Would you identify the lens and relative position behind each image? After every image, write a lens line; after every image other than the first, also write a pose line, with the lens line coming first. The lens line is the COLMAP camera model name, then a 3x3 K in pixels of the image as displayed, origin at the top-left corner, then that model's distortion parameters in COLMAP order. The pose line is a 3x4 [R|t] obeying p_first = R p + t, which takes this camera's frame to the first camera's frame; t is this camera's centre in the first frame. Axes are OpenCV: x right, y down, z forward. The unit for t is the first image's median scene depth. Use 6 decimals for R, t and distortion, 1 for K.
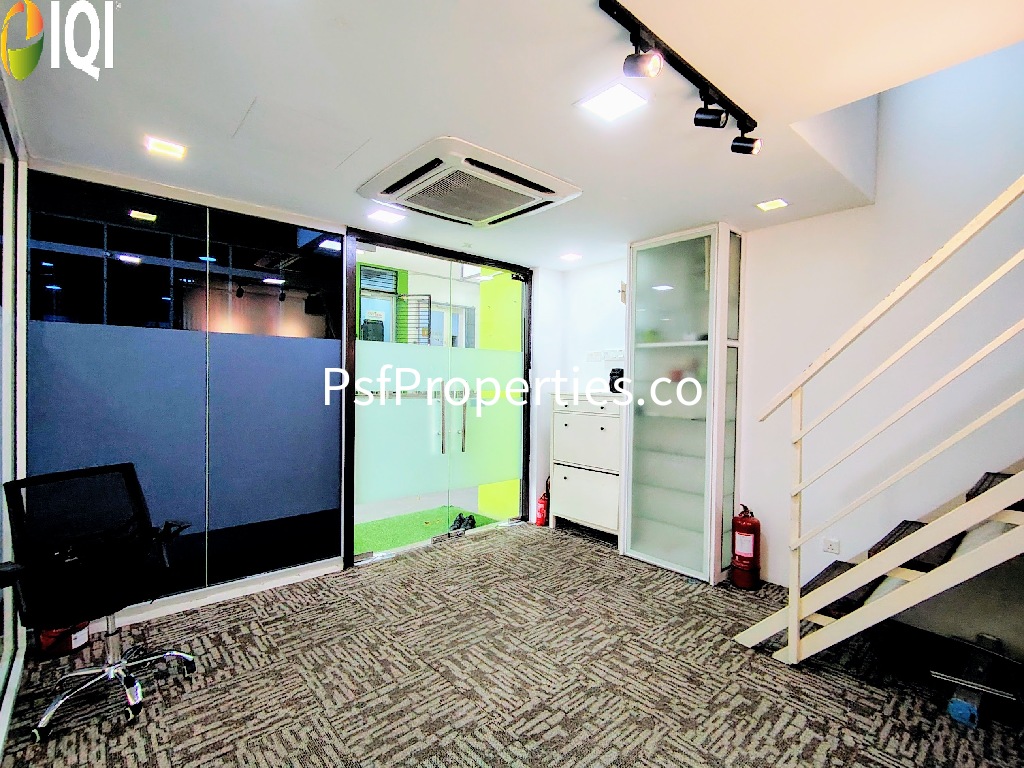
lens RADIAL K [[487.1, 0, 508.9], [0, 487.1, 385.5], [0, 0, 1]] dist [0.004722, -0.003077]
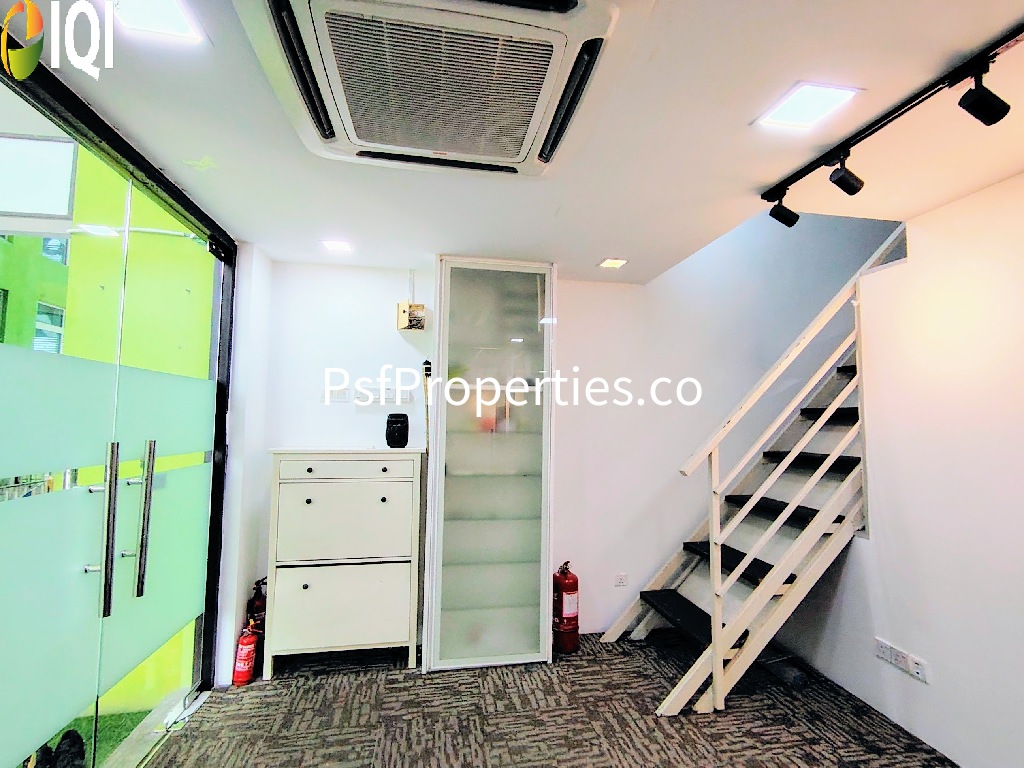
lens RADIAL K [[487.1, 0, 517.1], [0, 487.1, 384.5], [0, 0, 1]] dist [0.004722, -0.003077]
pose [[0.514091, 0.053548, 0.856063, -0.380047], [0.007516, 0.997730, -0.066923, -0.034653], [-0.857703, 0.040839, 0.512521, 0.549253]]
